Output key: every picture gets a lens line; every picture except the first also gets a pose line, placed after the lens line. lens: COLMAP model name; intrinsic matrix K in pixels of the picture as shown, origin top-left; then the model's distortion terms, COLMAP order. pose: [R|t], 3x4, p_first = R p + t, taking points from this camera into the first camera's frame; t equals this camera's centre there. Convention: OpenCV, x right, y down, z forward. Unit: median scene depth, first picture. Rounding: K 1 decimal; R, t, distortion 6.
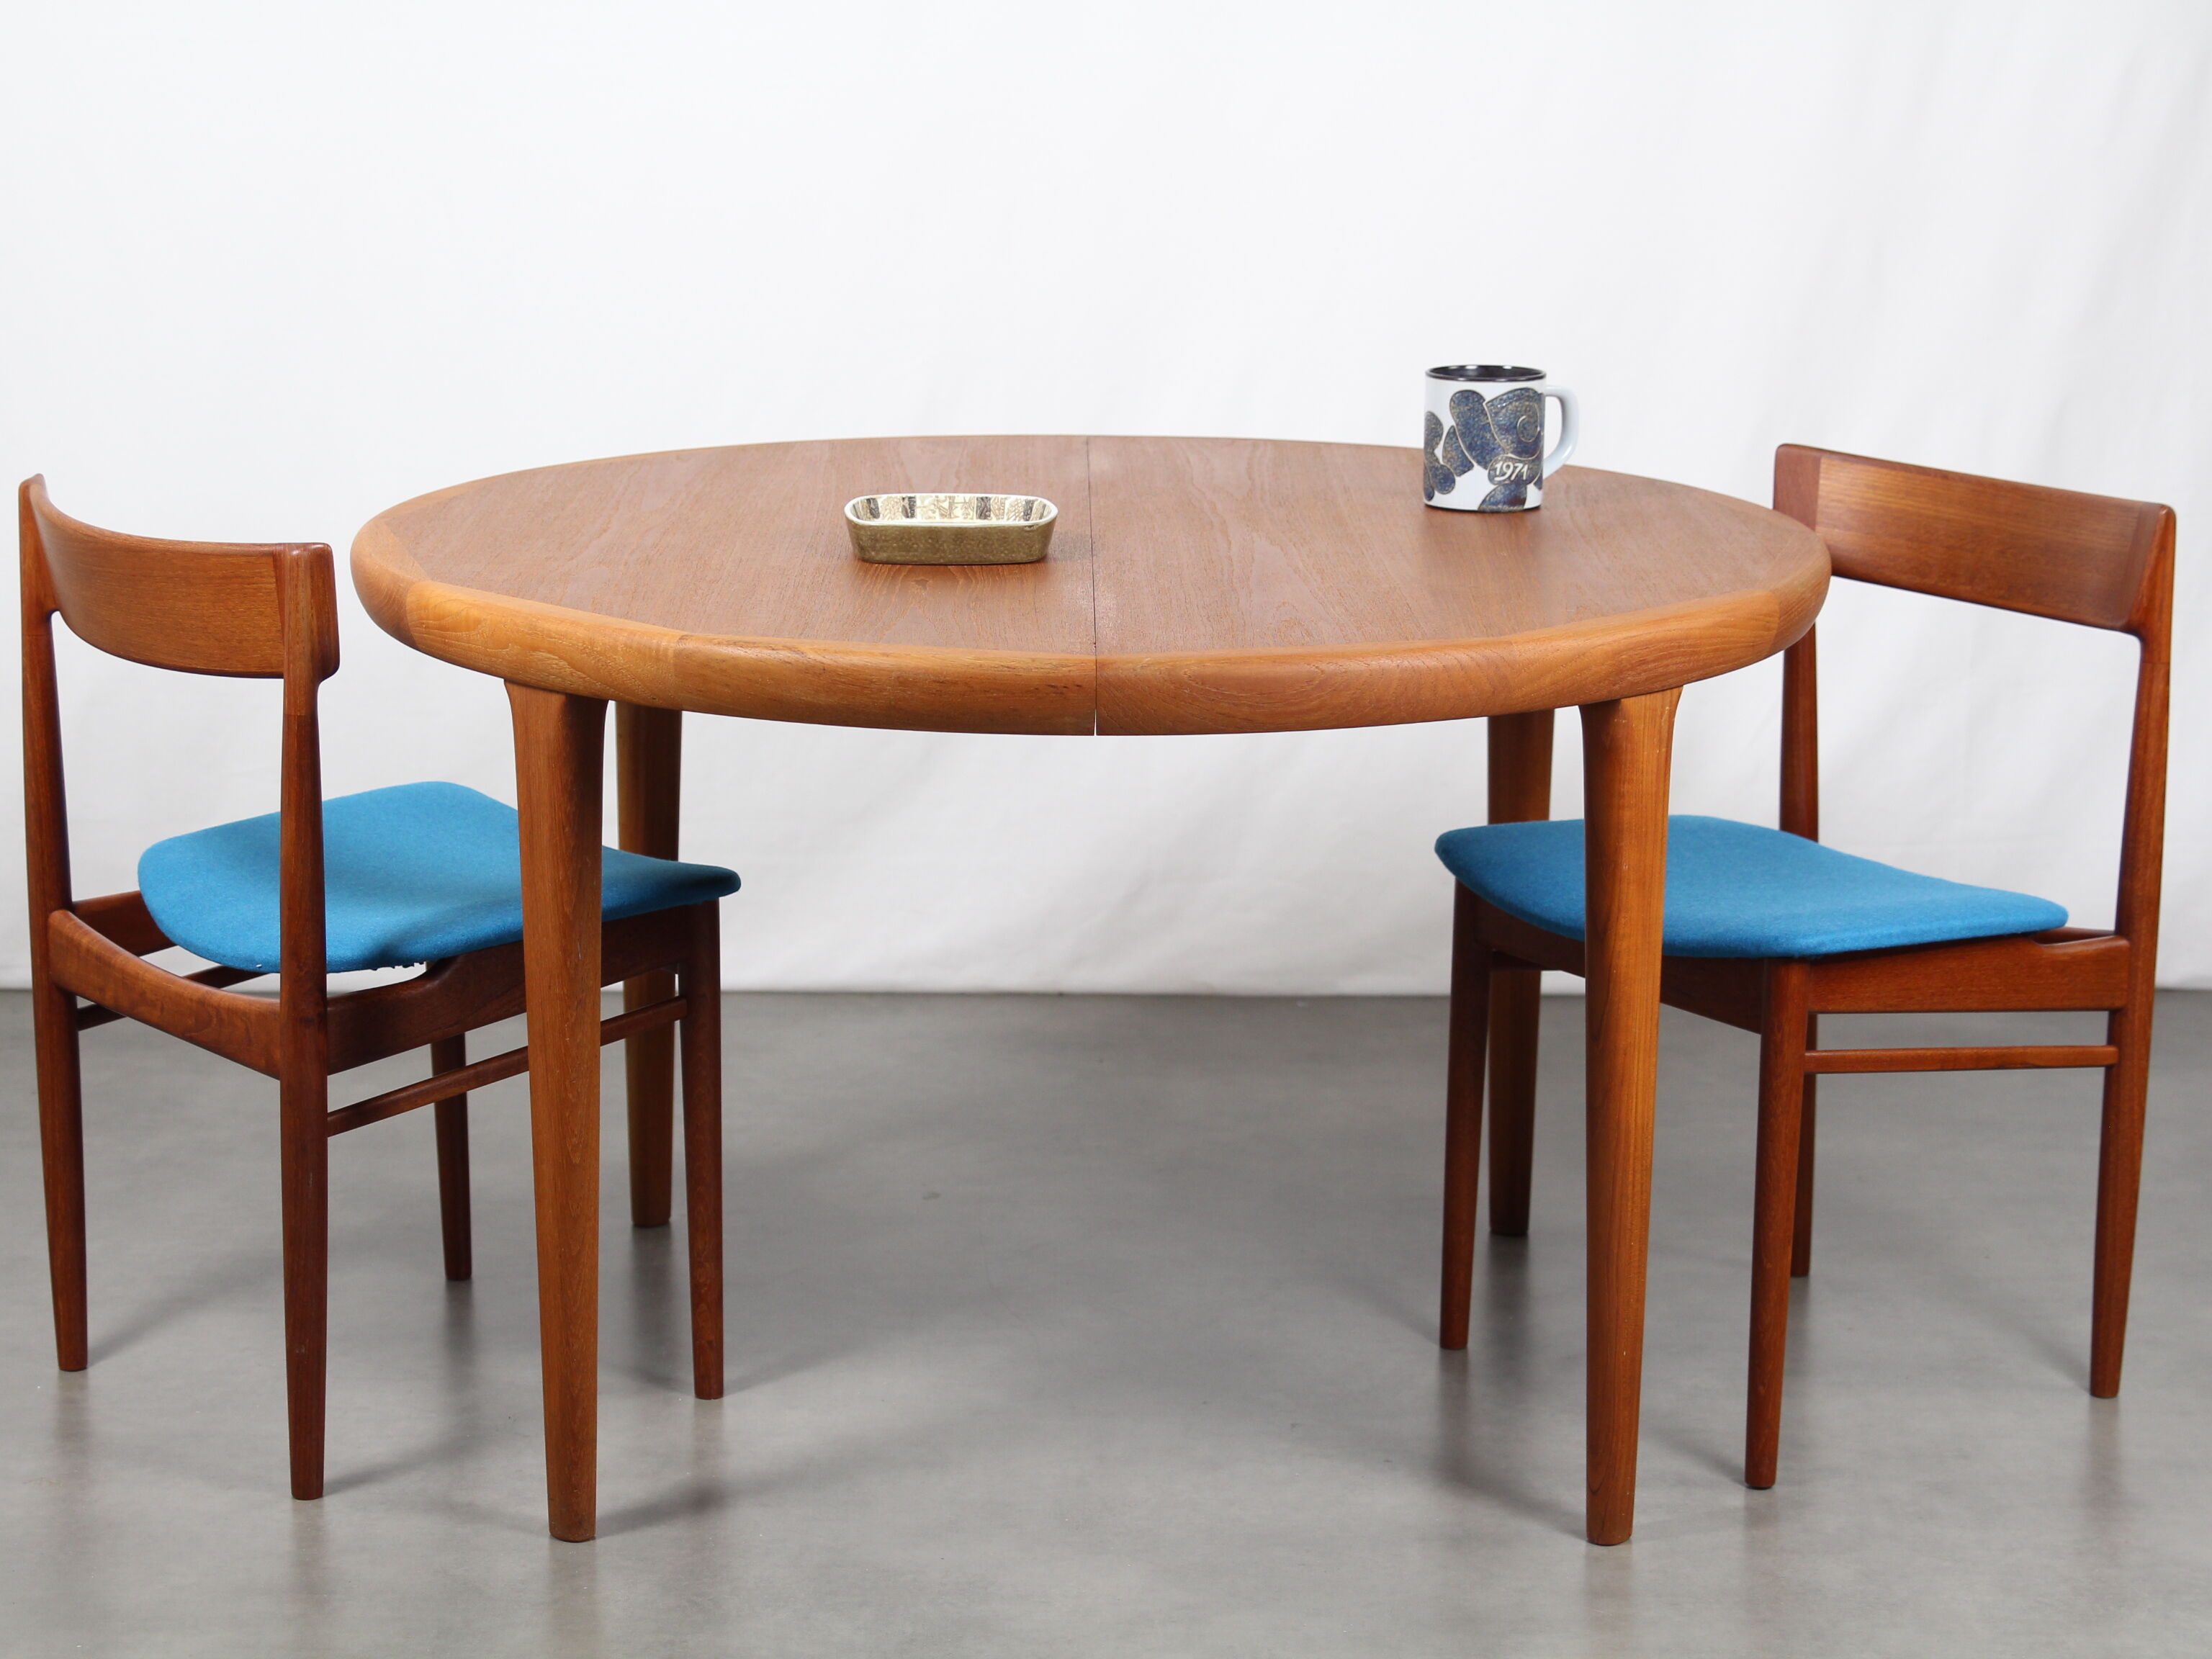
lens RADIAL K [[4704.6, 0, 1106.0], [0, 4704.6, 829.5], [0, 0, 1]] dist [0.023963, 0.160400]
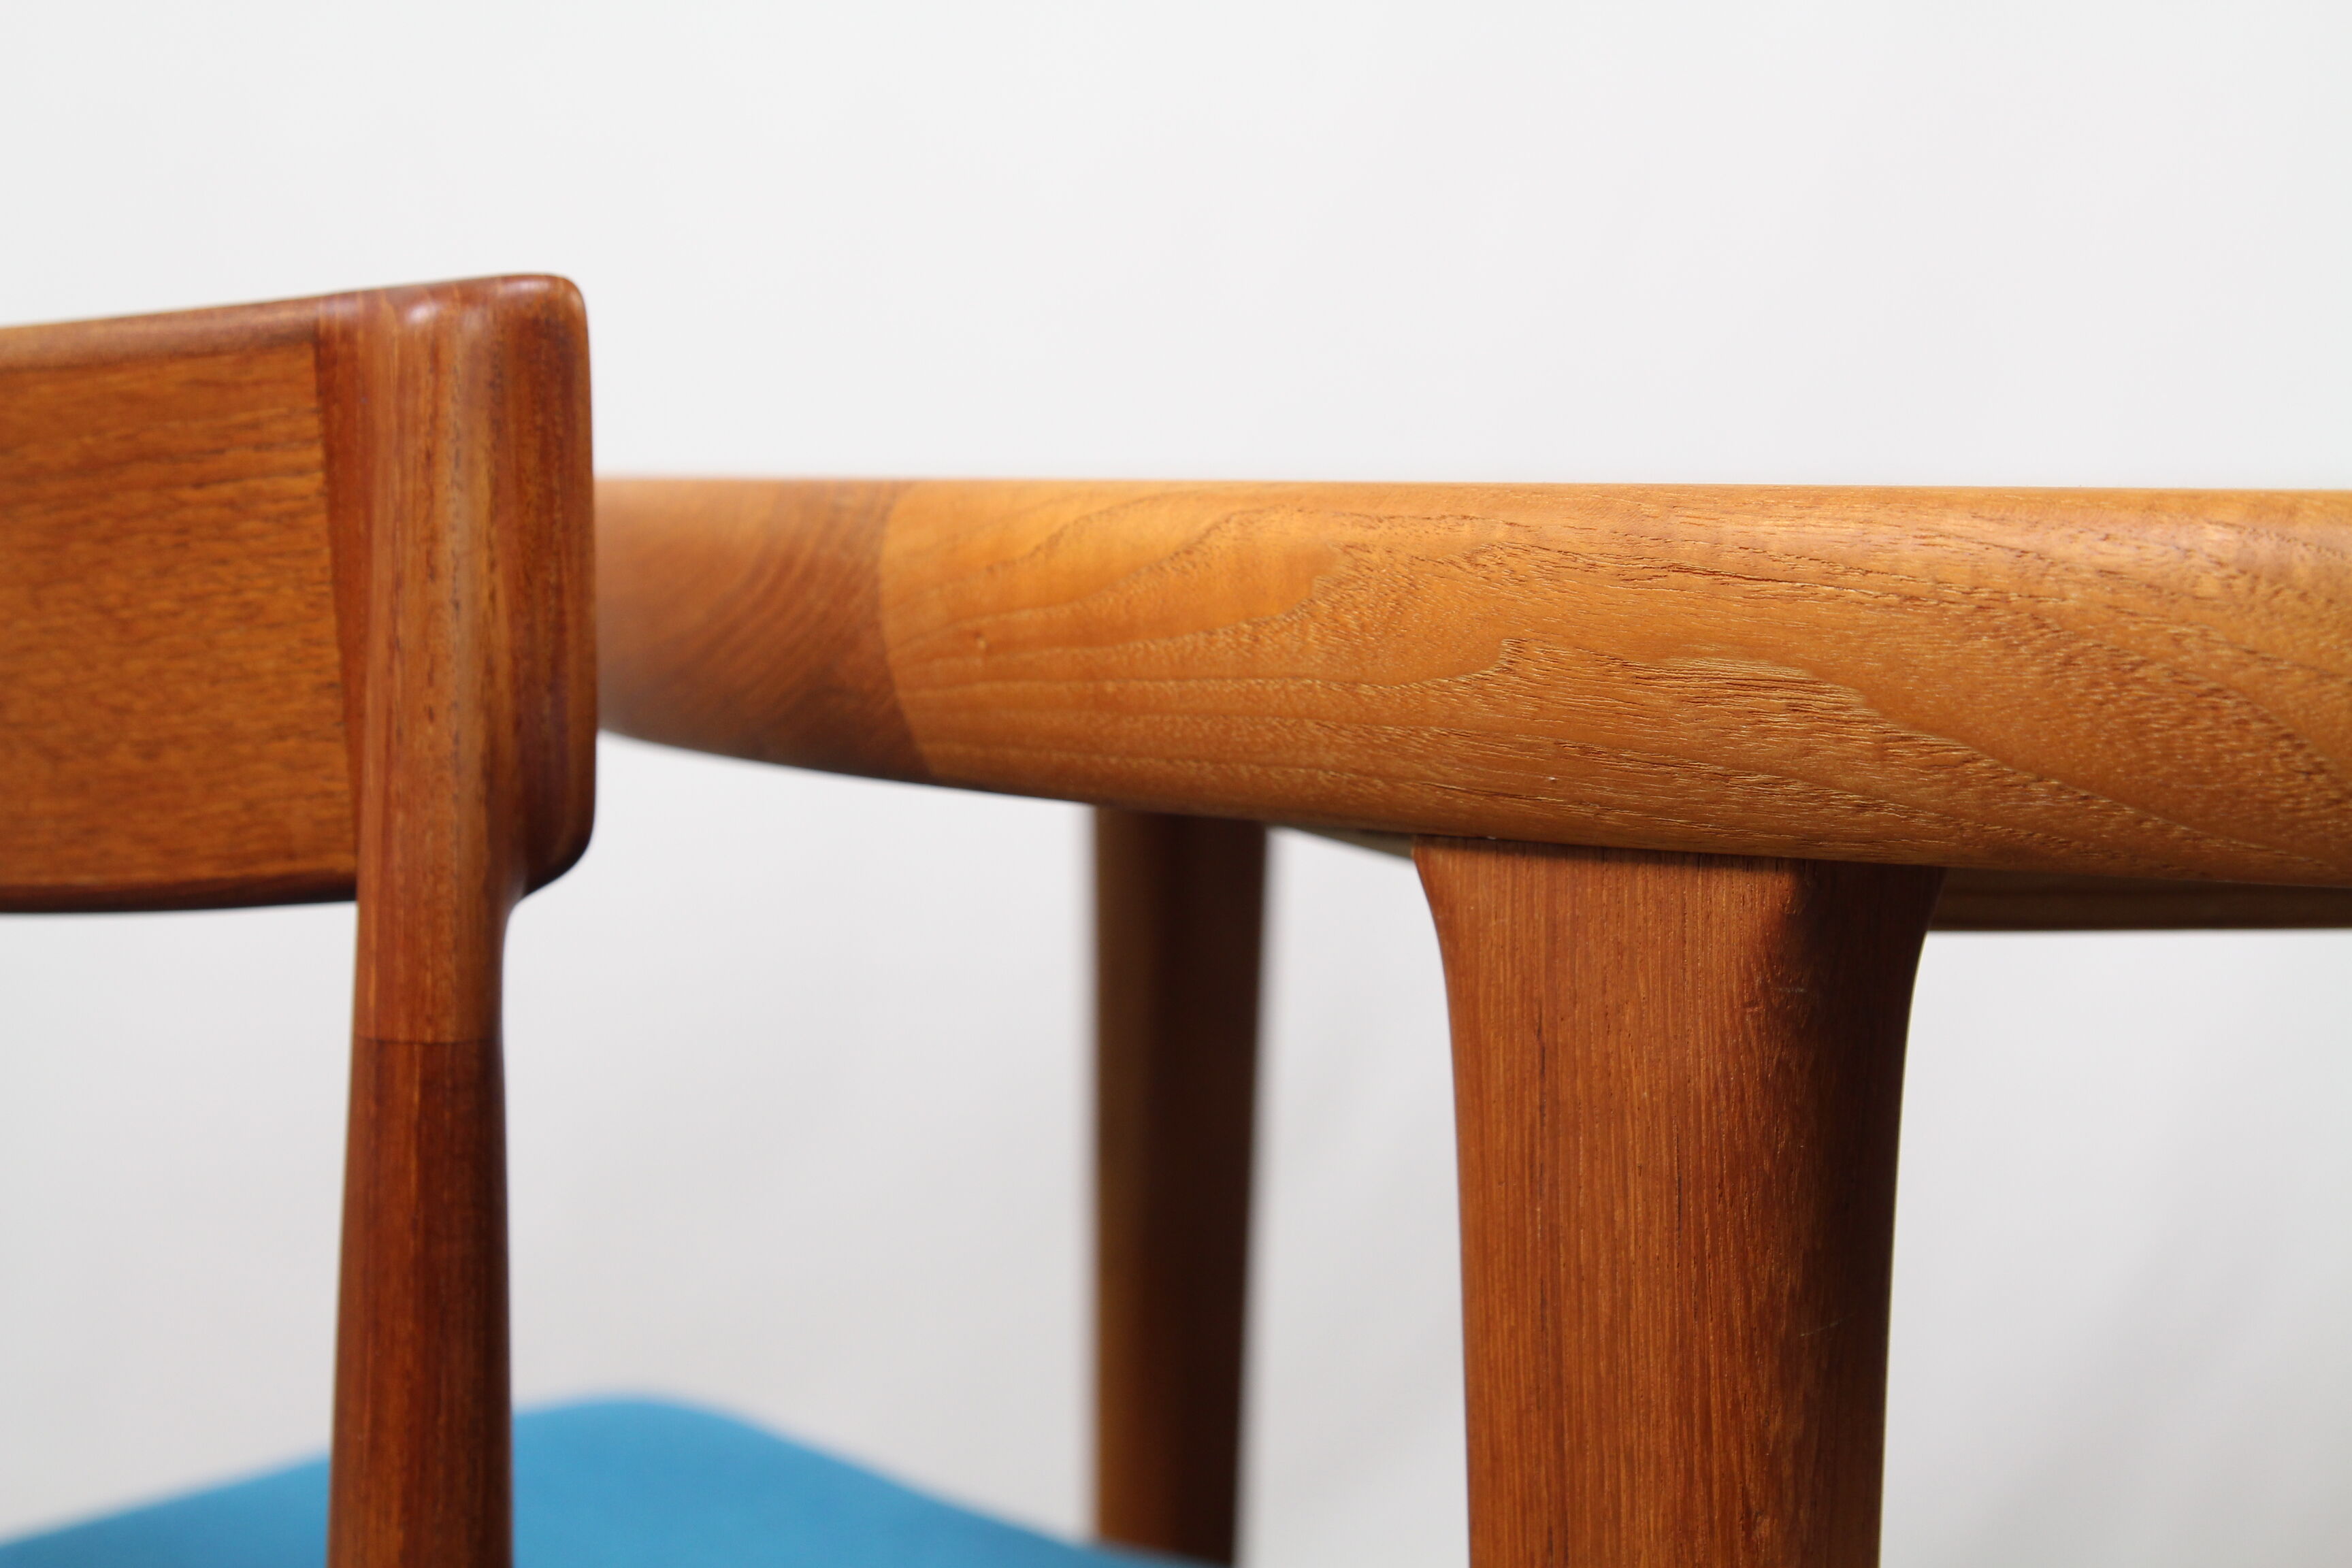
lens RADIAL K [[4815.7, 0, 1176.0], [0, 4815.7, 784.0], [0, 0, 1]] dist [0.004266, 0.171120]
pose [[0.996016, -0.011485, 0.088431, -0.160573], [0.024495, 0.988763, -0.147470, -0.001746], [-0.085744, 0.149048, 0.985105, 0.790901]]
